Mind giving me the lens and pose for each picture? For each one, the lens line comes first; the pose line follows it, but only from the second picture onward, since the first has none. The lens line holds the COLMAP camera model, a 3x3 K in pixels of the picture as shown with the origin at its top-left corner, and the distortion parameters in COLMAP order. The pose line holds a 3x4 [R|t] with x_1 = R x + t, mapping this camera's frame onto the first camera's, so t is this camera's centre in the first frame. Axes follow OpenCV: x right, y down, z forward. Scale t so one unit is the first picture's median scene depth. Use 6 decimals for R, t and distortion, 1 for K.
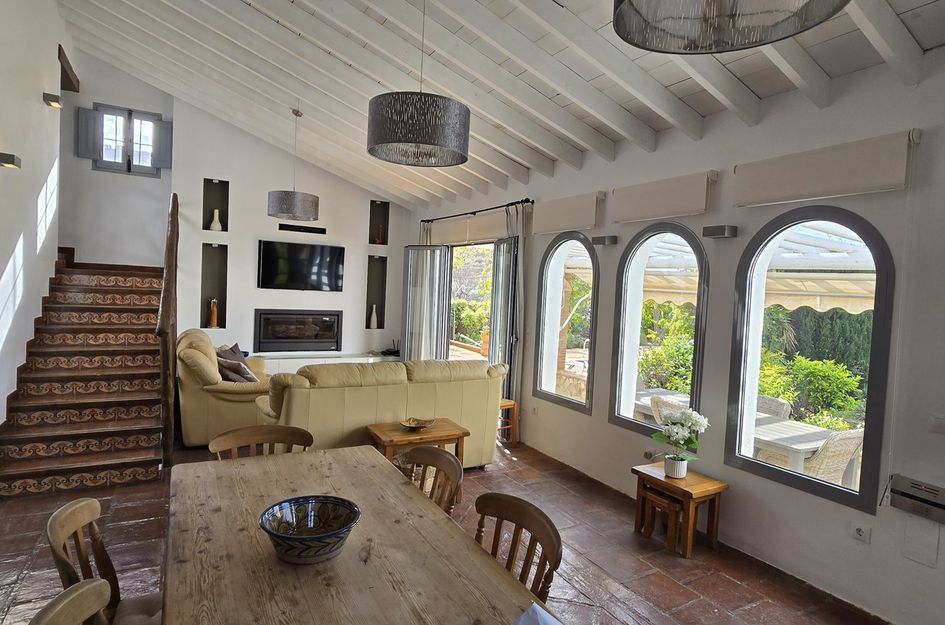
lens RADIAL K [[525.1, 0, 472.2], [0, 525.1, 311.7], [0, 0, 1]] dist [-0.000068, -0.001241]
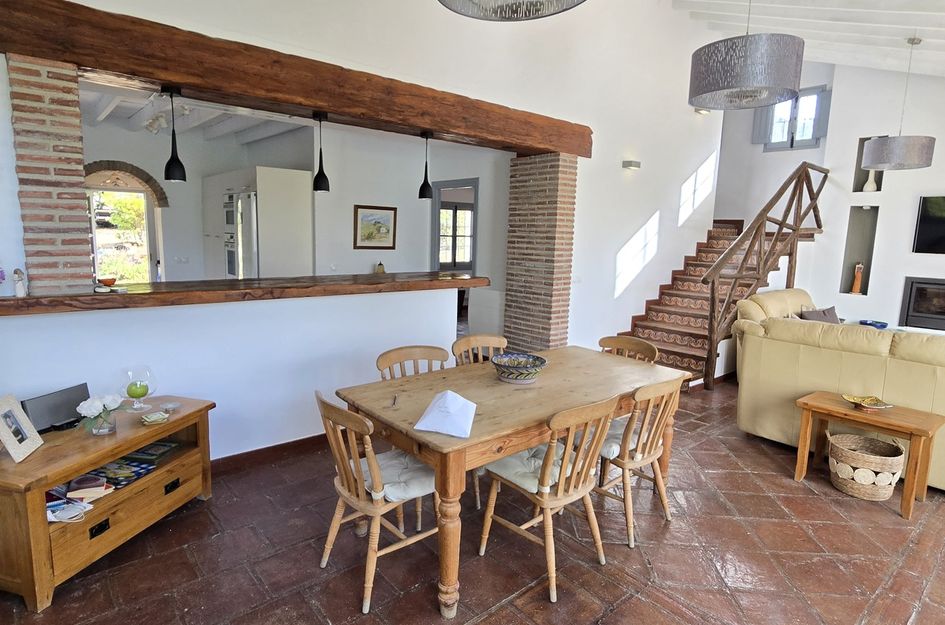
lens RADIAL K [[525.1, 0, 470.1], [0, 525.1, 310.7], [0, 0, 1]] dist [-0.000068, -0.001241]
pose [[0.192792, 0.102062, -0.975917, 0.336114], [-0.064225, 0.993756, 0.091240, 0.019865], [0.979136, 0.045088, 0.198143, 0.124387]]
